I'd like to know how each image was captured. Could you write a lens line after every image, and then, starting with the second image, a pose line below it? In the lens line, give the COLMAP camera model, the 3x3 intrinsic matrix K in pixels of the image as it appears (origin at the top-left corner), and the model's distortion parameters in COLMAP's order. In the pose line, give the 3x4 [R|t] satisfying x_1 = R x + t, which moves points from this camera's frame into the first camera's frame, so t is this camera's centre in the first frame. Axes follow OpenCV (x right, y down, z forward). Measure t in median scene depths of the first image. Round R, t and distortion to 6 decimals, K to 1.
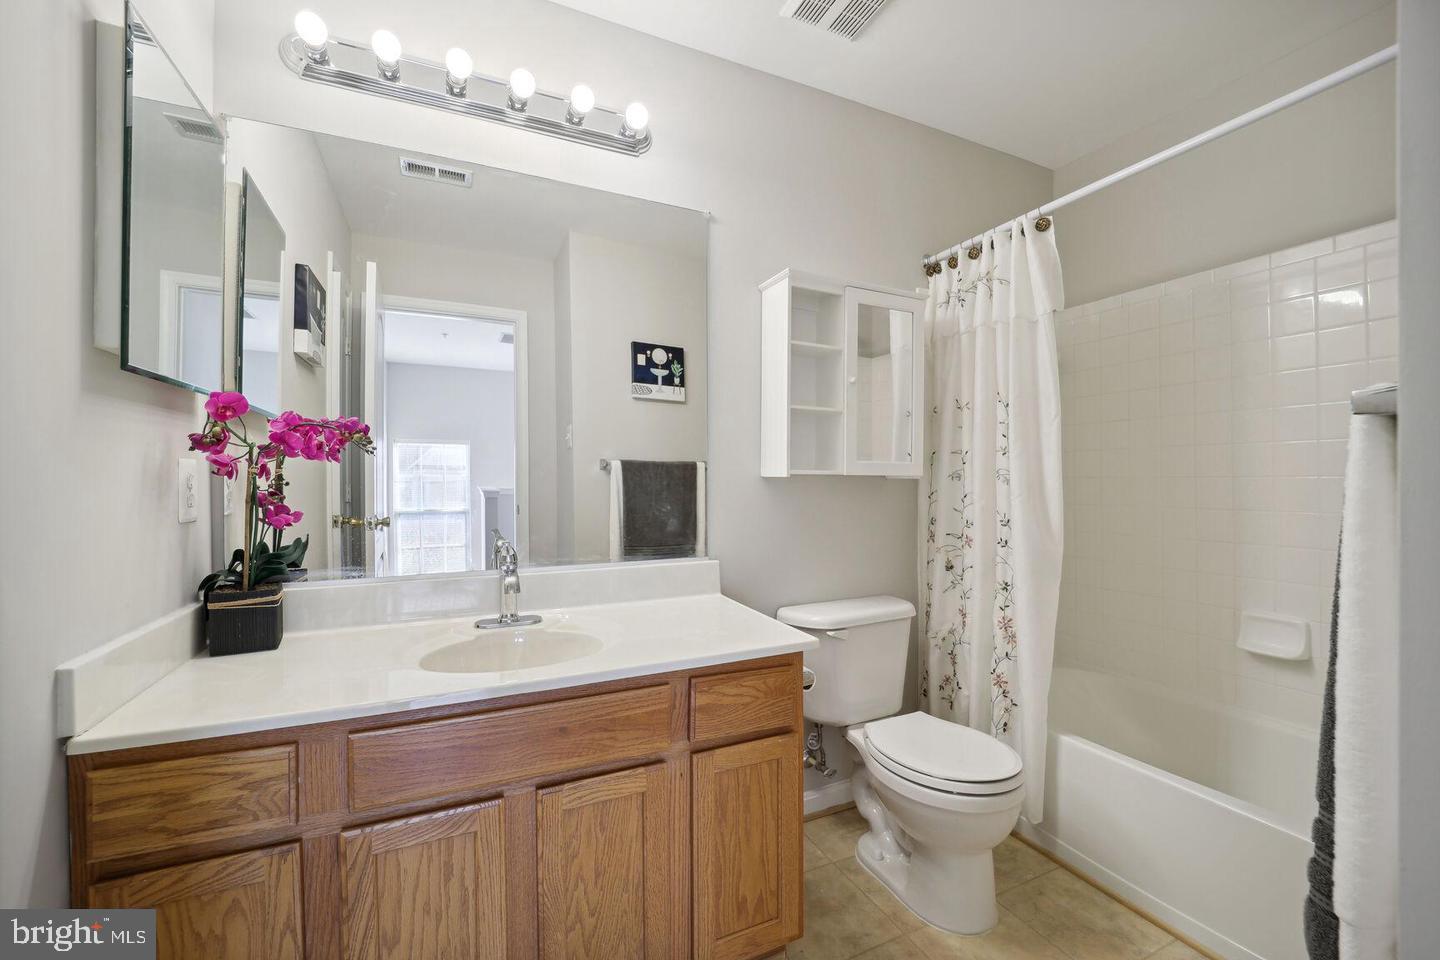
lens RADIAL K [[589.9, 0, 710.4], [0, 589.9, 479.0], [0, 0, 1]] dist [-0.012261, -0.001921]
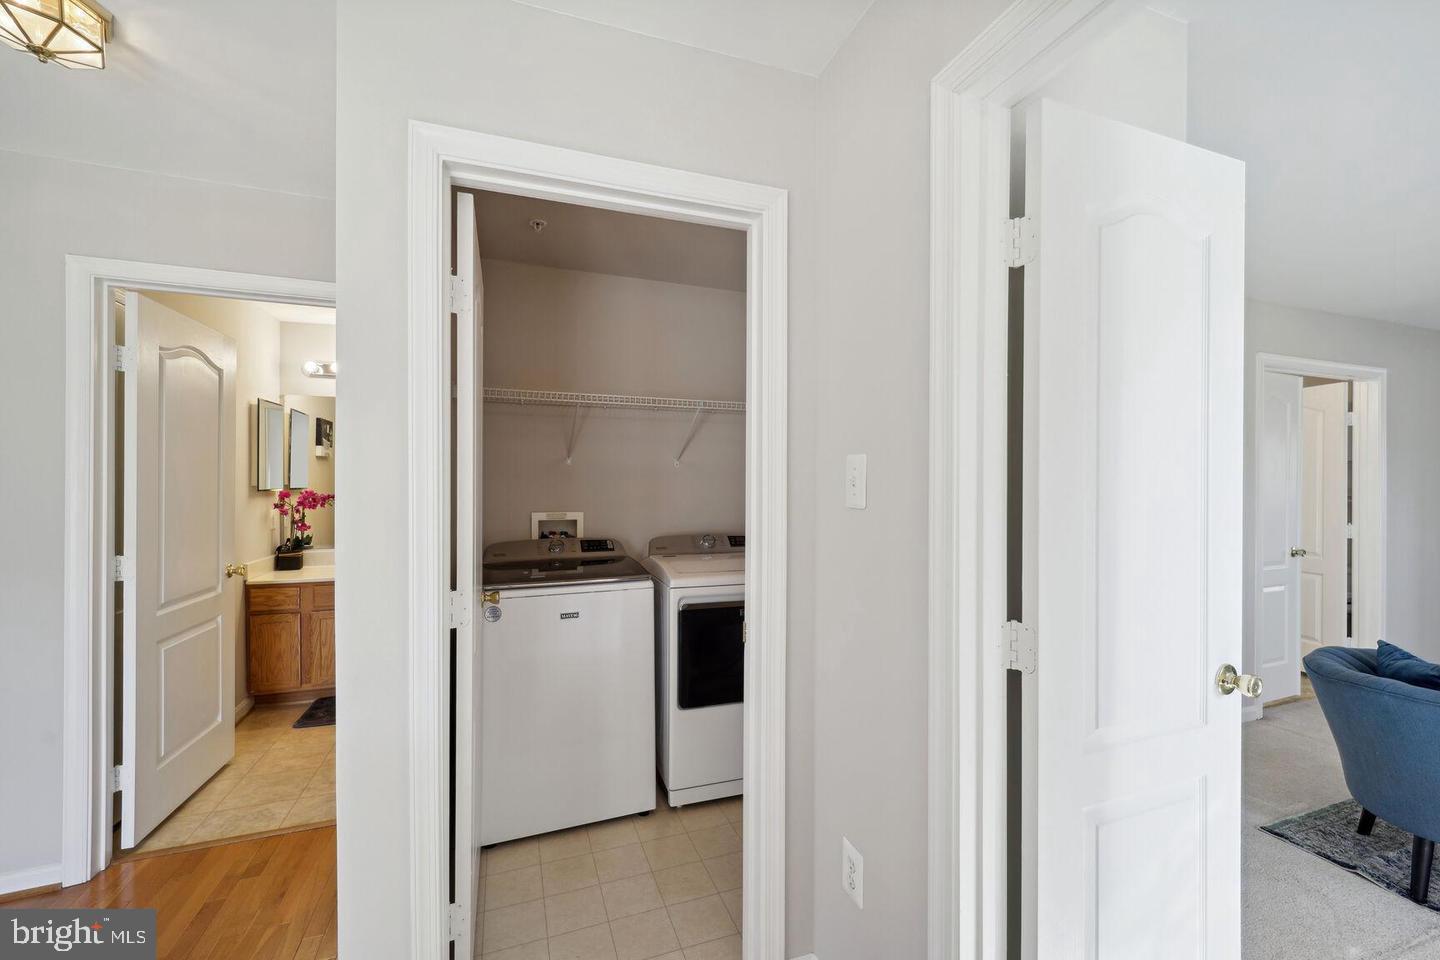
lens RADIAL K [[589.9, 0, 735.7], [0, 589.9, 482.5], [0, 0, 1]] dist [-0.012261, -0.001921]
pose [[0.998421, 0.002051, -0.056130, 1.820574], [-0.002192, 0.999995, -0.002448, -0.180320], [0.056124, 0.002567, 0.998420, -2.064113]]
